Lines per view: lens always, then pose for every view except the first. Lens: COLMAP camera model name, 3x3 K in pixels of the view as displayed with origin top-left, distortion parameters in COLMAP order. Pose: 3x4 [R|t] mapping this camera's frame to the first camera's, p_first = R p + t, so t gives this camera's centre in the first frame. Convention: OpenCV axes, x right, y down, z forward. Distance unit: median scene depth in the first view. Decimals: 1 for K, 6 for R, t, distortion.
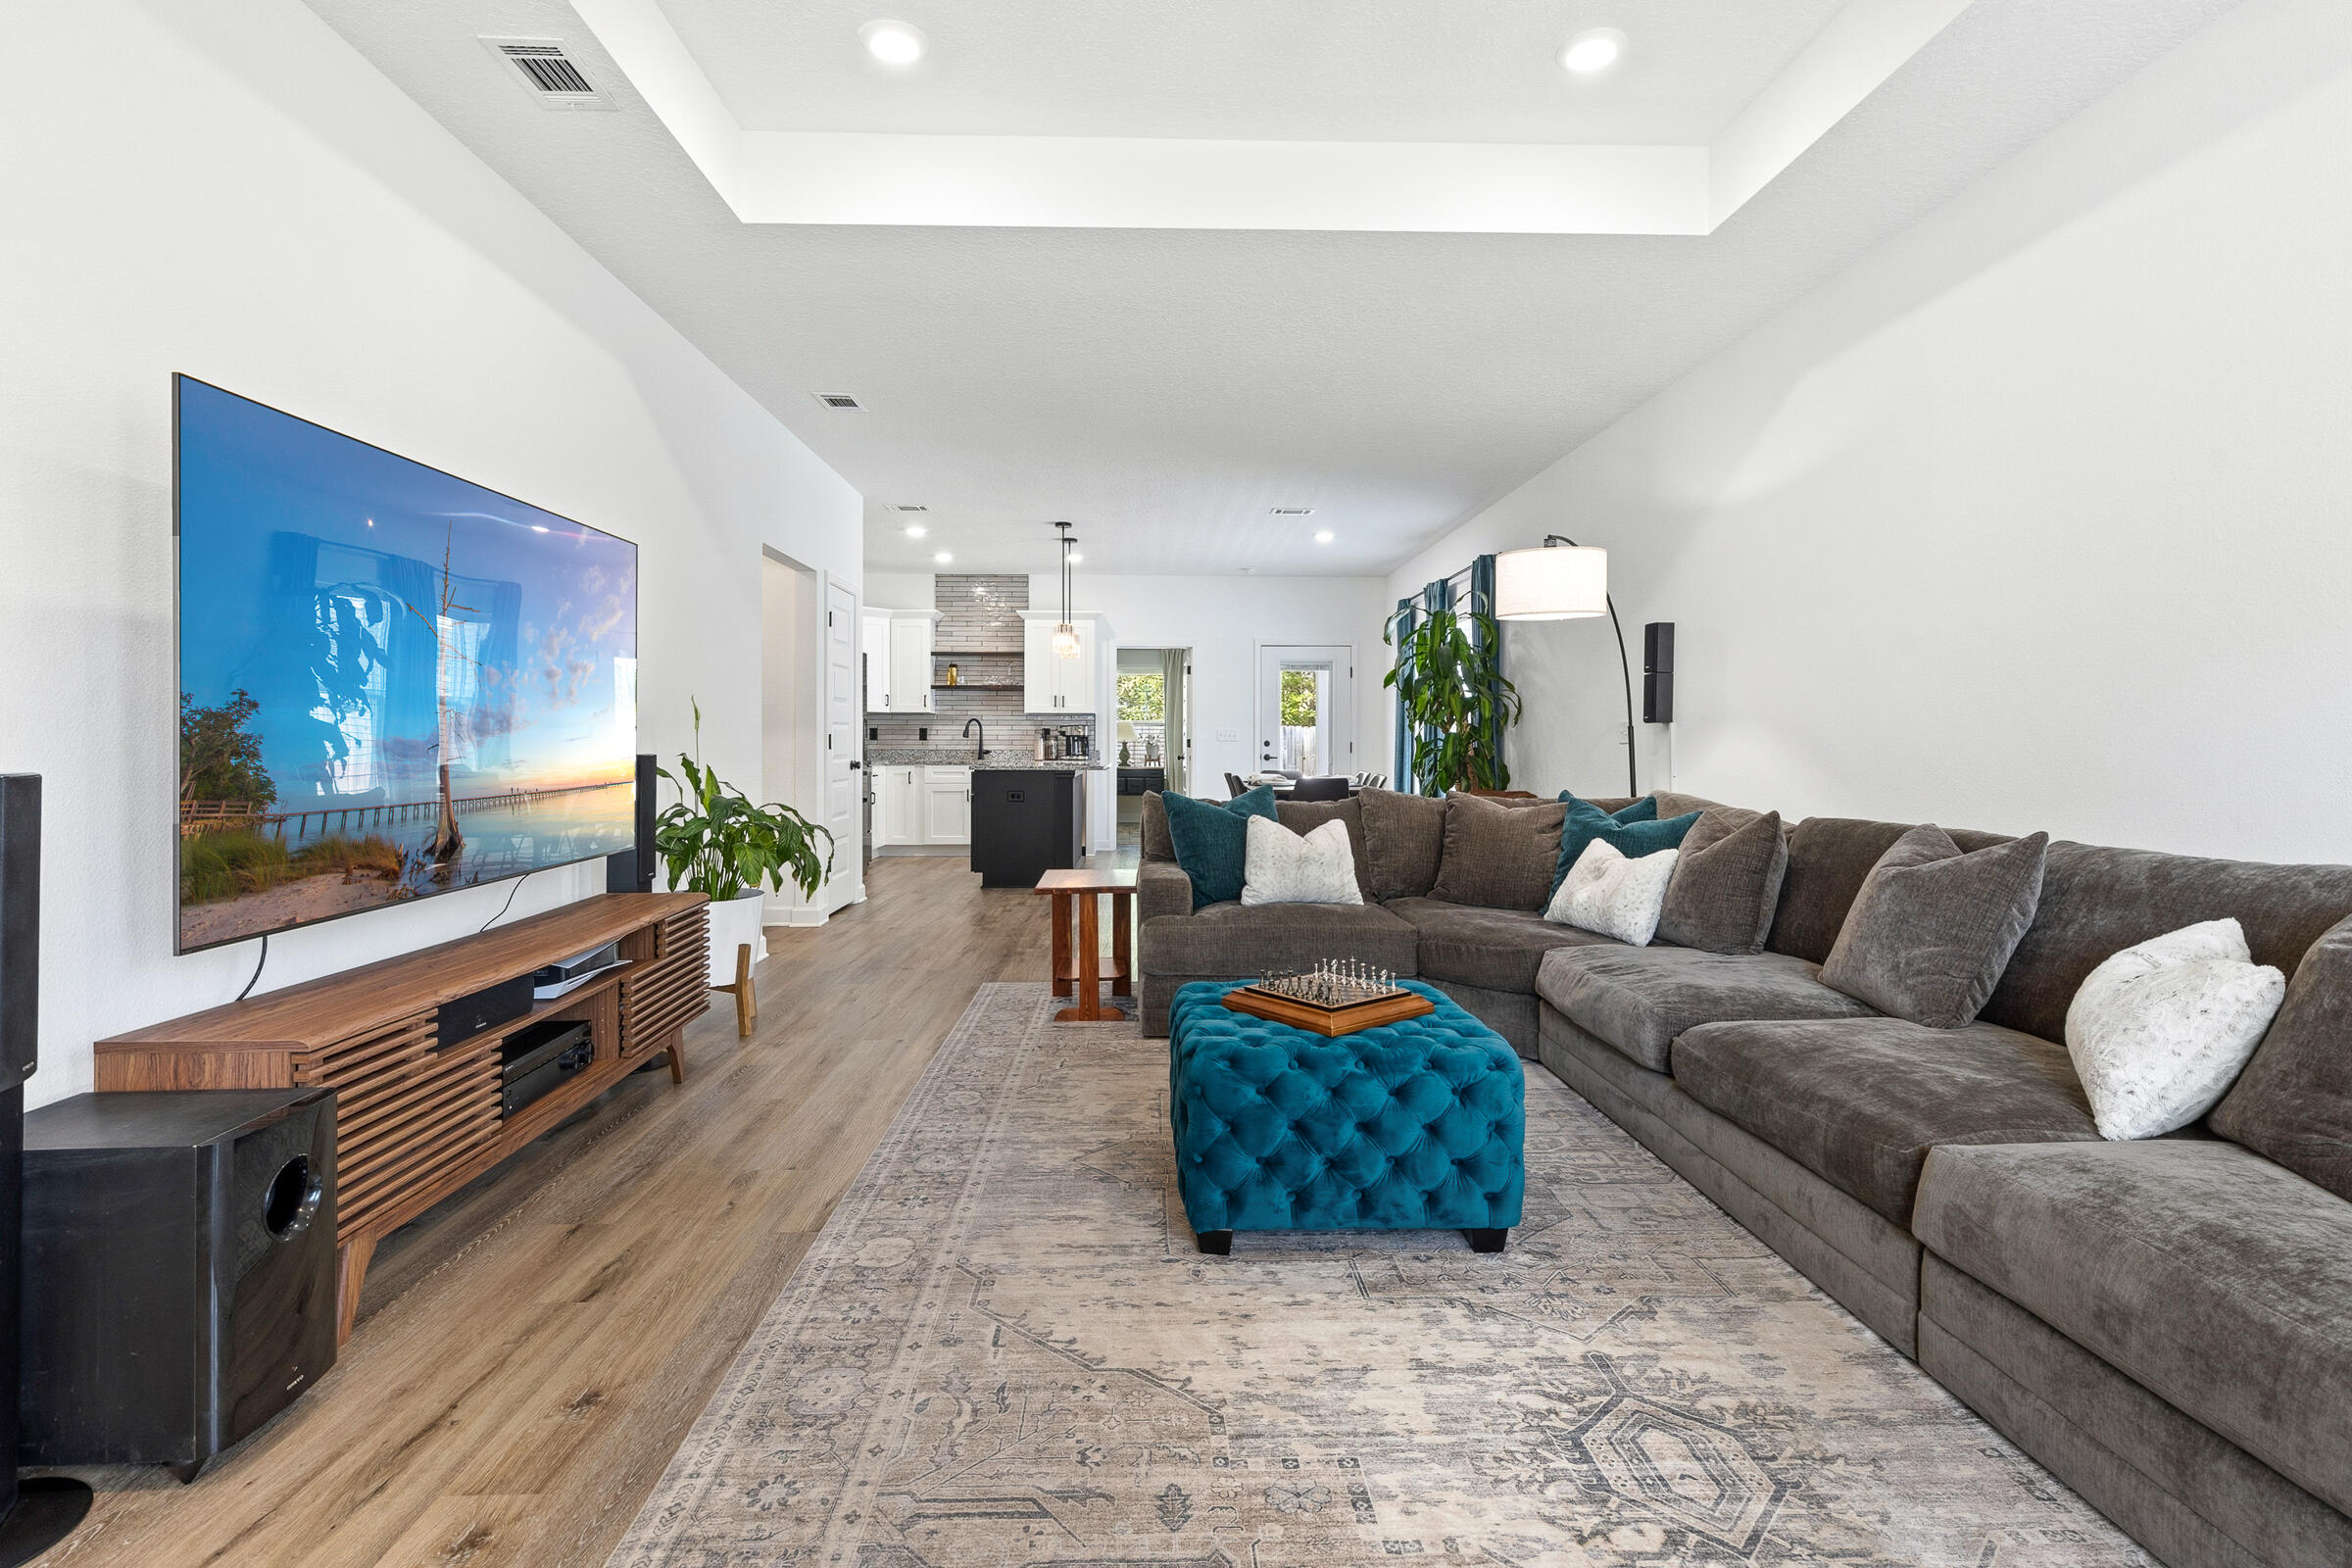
lens RADIAL K [[1233.7, 0, 1160.7], [0, 1233.7, 759.1], [0, 0, 1]] dist [-0.011609, -0.000542]
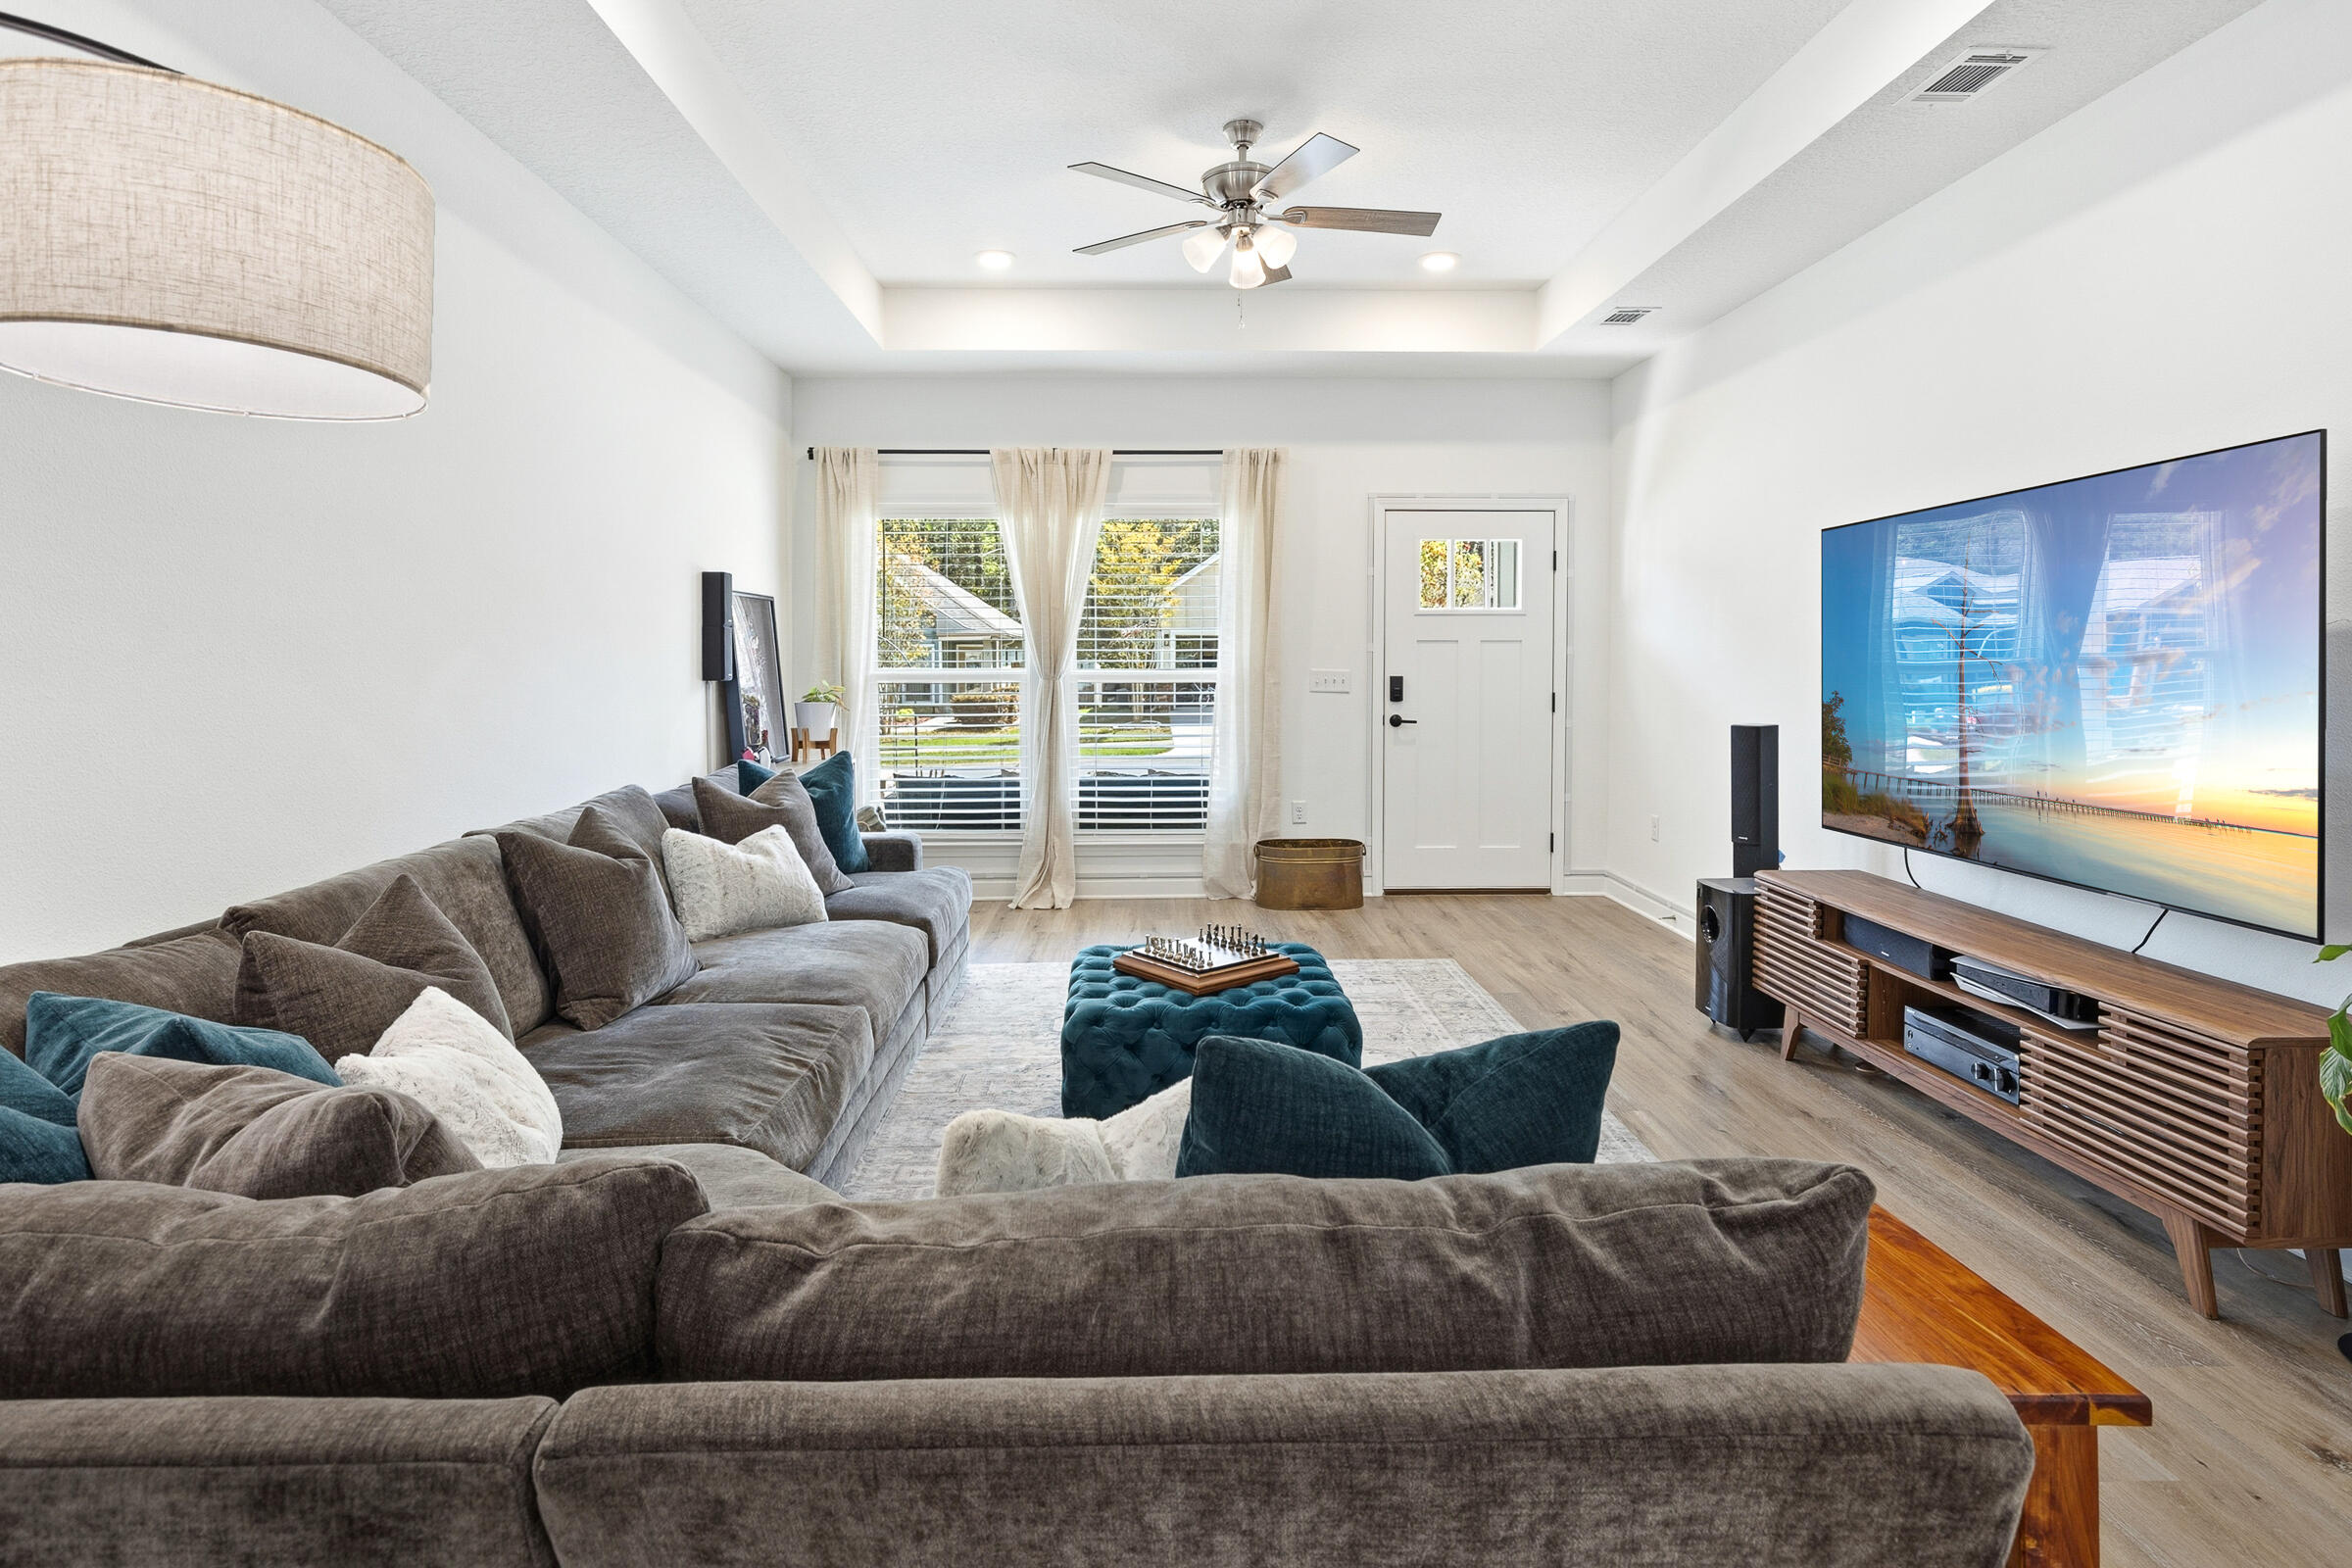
lens RADIAL K [[1233.7, 0, 1174.0], [0, 1233.7, 691.2], [0, 0, 1]] dist [-0.011609, -0.000542]
pose [[-0.999914, 0.002072, -0.012913, 0.089000], [0.001634, 0.999424, 0.033903, -0.045932], [0.012976, 0.033879, -0.999342, 1.010483]]
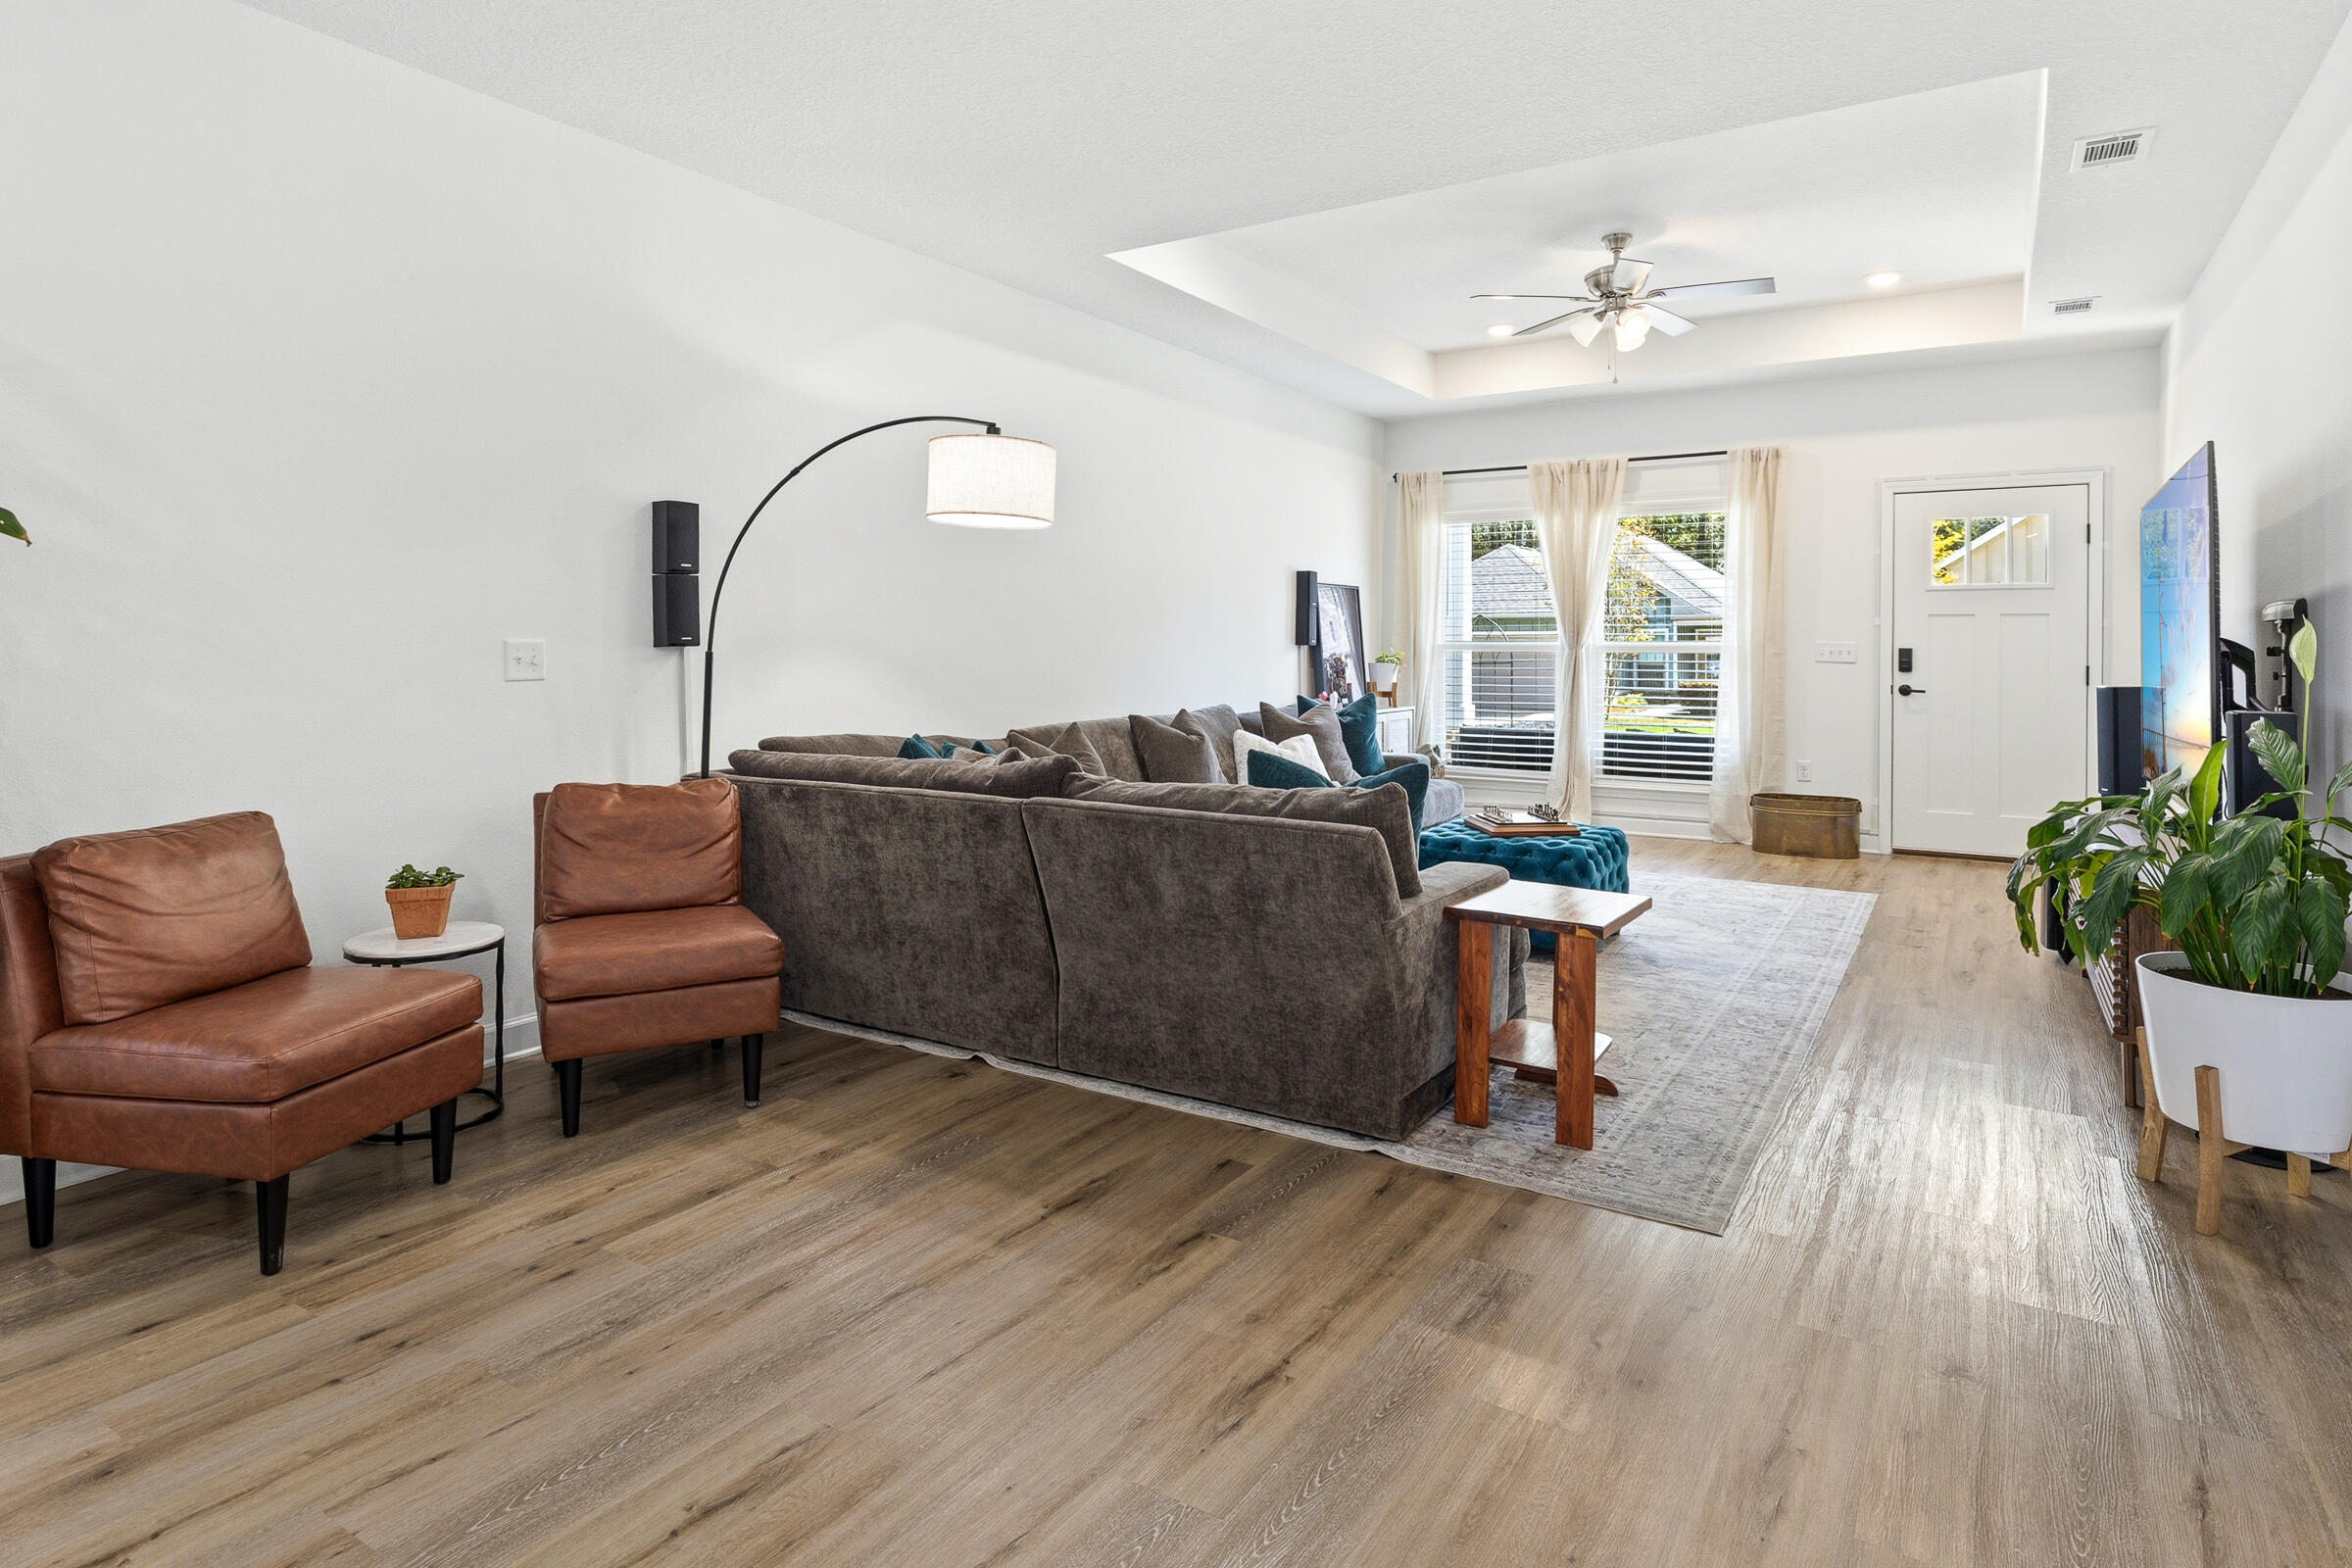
lens RADIAL K [[1233.7, 0, 1121.2], [0, 1233.7, 647.8], [0, 0, 1]] dist [-0.011609, -0.000542]
pose [[-0.815999, -0.005677, 0.578025, -0.252244], [-0.000091, 0.999953, 0.009693, -0.030726], [-0.578053, 0.007857, -0.815962, 1.358397]]
